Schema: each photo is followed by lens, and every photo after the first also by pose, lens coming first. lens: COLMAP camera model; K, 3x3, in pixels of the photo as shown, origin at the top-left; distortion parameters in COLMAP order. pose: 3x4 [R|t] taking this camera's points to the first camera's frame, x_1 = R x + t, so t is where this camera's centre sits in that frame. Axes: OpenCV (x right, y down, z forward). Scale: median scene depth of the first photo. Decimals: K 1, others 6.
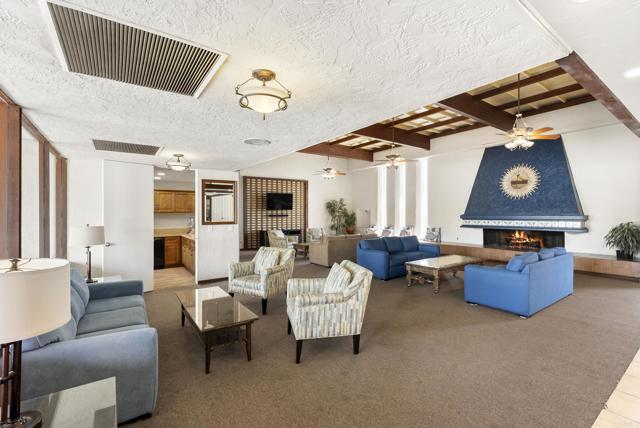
lens RADIAL K [[291.7, 0, 319.6], [0, 291.7, 210.5], [0, 0, 1]] dist [-0.003695, 0.001271]
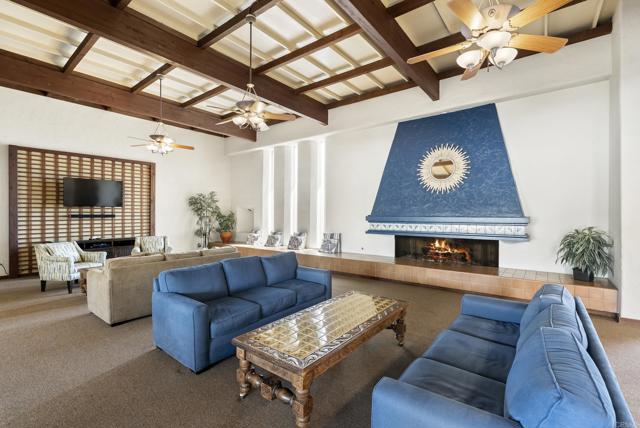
lens RADIAL K [[291.7, 0, 320.2], [0, 291.7, 214.8], [0, 0, 1]] dist [-0.003695, 0.001271]
pose [[0.958396, 0.002535, 0.285431, 0.166002], [-0.006717, 0.999884, 0.013676, 0.003790], [-0.285363, -0.015024, 0.958302, 0.336506]]
